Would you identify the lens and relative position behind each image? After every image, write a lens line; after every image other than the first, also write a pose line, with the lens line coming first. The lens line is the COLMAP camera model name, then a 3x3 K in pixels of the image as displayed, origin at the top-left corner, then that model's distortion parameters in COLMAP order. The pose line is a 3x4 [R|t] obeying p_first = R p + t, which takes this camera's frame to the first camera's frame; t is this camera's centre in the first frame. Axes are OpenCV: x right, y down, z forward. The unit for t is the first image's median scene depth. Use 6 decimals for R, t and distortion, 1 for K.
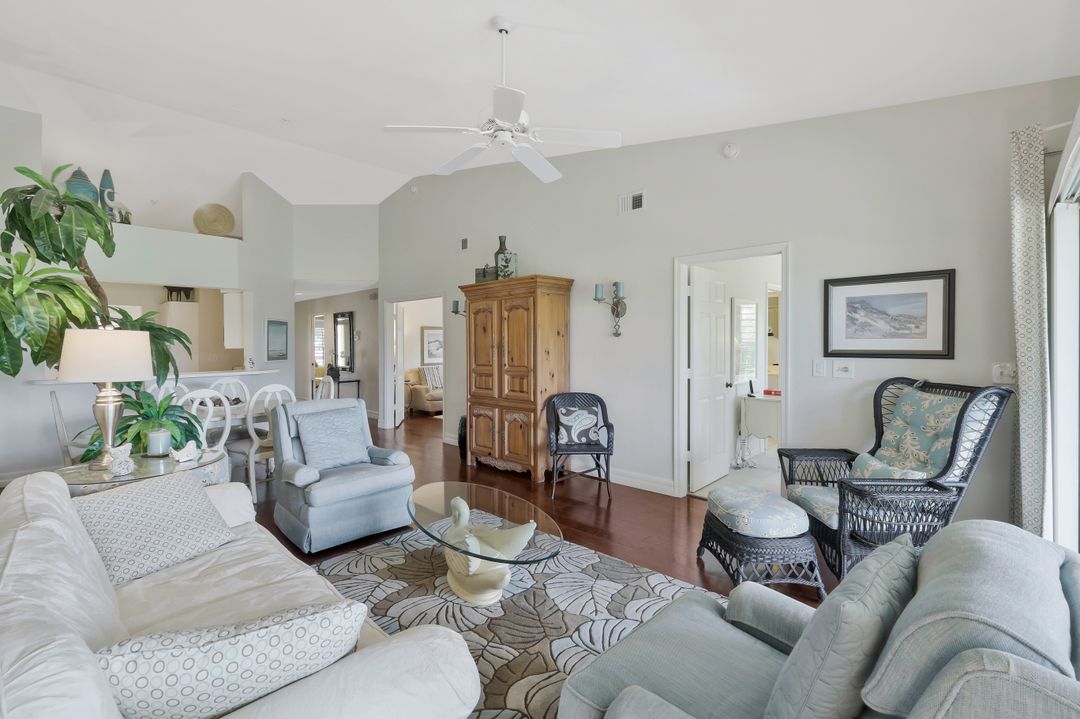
lens RADIAL K [[474.8, 0, 550.5], [0, 474.8, 346.6], [0, 0, 1]] dist [0.001090, -0.000361]
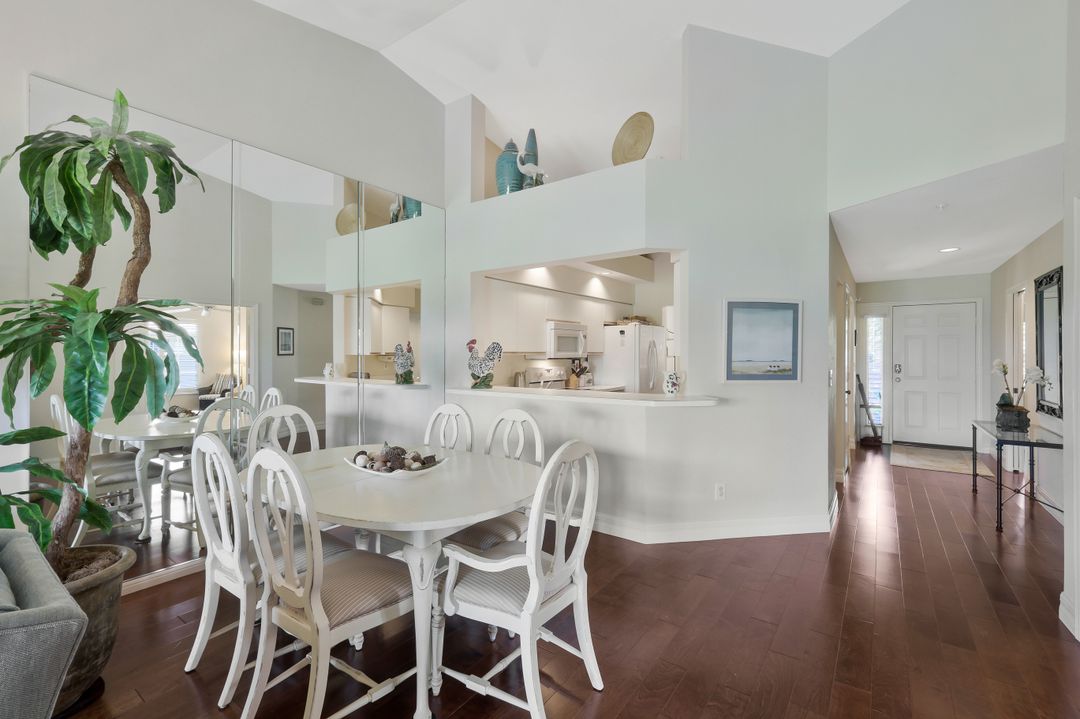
lens RADIAL K [[474.8, 0, 549.4], [0, 474.8, 362.5], [0, 0, 1]] dist [0.001090, -0.000361]
pose [[0.129729, 0.026230, -0.991203, -0.229889], [-0.006203, 0.999652, 0.025641, -0.003288], [0.991530, 0.002822, 0.129846, 1.539859]]
